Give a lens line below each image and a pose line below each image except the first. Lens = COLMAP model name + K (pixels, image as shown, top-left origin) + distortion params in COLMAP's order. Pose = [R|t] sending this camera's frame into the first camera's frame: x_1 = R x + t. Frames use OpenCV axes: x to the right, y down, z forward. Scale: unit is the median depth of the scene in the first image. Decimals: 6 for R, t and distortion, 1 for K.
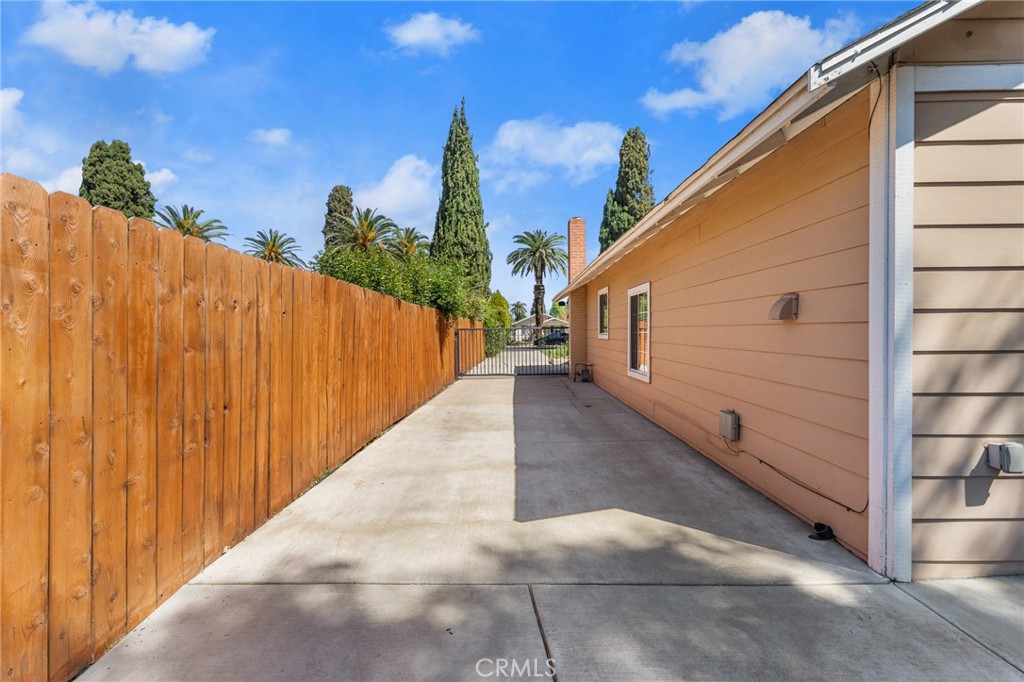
lens RADIAL K [[415.4, 0, 509.3], [0, 415.4, 334.0], [0, 0, 1]] dist [-0.000048, -0.000203]
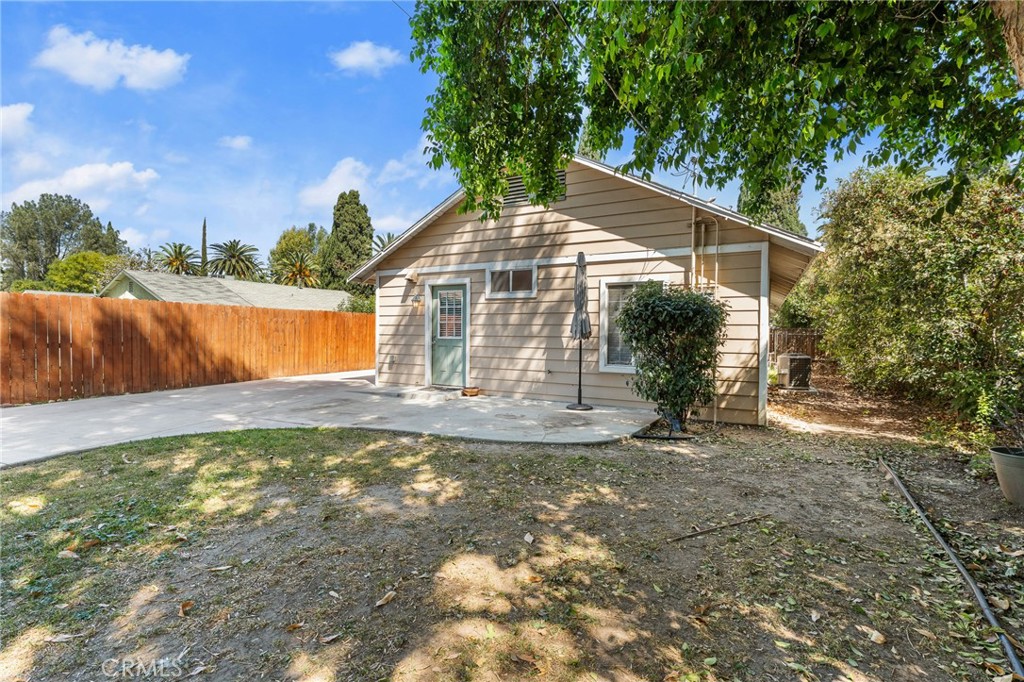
lens RADIAL K [[475.1, 0, 512.0], [0, 475.1, 341.0], [0, 0, 1]] dist [-0.002957, -0.000498]
pose [[0.887641, 0.022690, -0.459976, 0.290087], [-0.014533, 0.999668, 0.021266, -0.001095], [0.460306, -0.012192, 0.887677, -0.181946]]
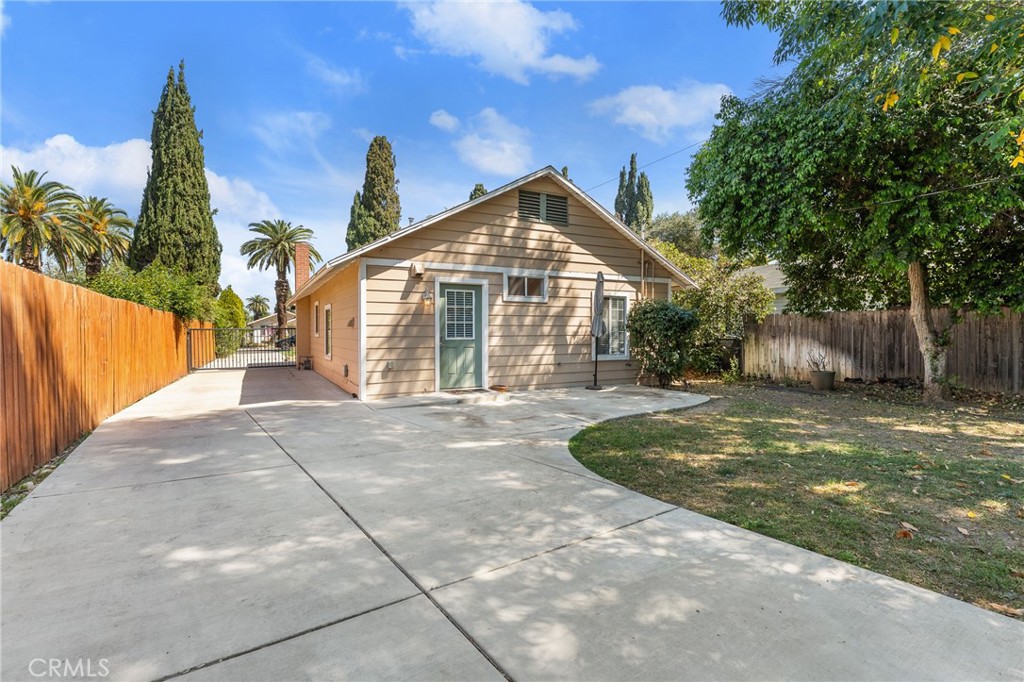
lens RADIAL K [[475.1, 0, 512.0], [0, 475.1, 341.0], [0, 0, 1]] dist [-0.002957, -0.000498]
pose [[0.872176, -0.004680, 0.489170, 0.003556], [-0.001015, 0.999935, 0.011375, 0.001871], [-0.489191, -0.010418, 0.872114, -0.203217]]
